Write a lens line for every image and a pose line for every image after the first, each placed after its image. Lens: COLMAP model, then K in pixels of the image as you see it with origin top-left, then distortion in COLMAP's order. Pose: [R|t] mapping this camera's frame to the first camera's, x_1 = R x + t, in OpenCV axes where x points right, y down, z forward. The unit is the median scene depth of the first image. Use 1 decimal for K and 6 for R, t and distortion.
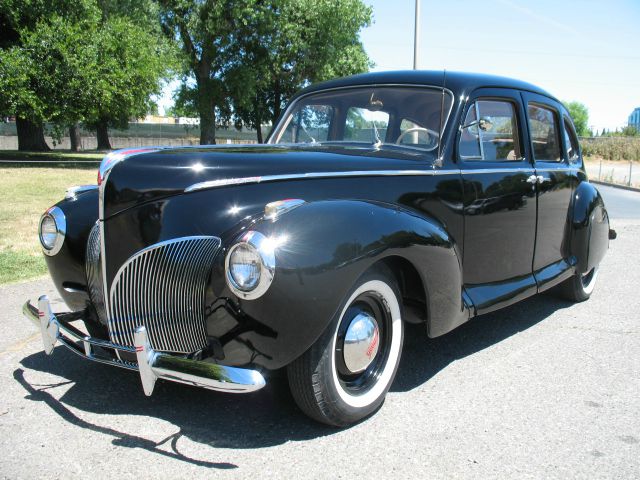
lens RADIAL K [[660.0, 0, 320.0], [0, 660.0, 240.0], [0, 0, 1]] dist [-0.140222, 0.125051]
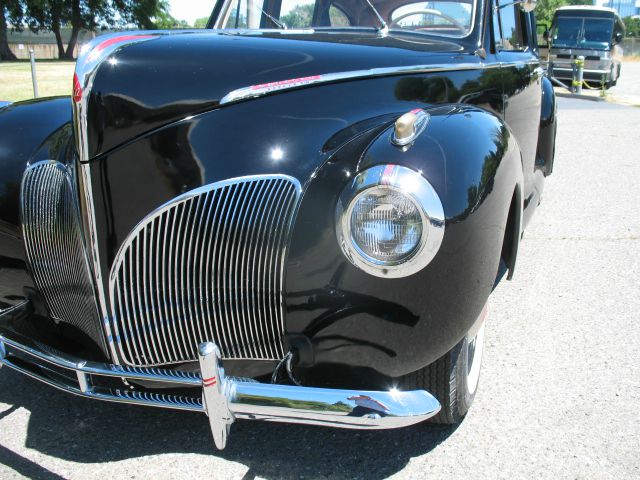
lens RADIAL K [[660.0, 0, 320.0], [0, 660.0, 240.0], [0, 0, 1]] dist [-0.140222, 0.125051]
pose [[0.955418, -0.099322, 0.278051, -0.298460], [0.057469, 0.986268, 0.154831, -0.038048], [-0.289611, -0.131949, 0.948006, 0.384114]]
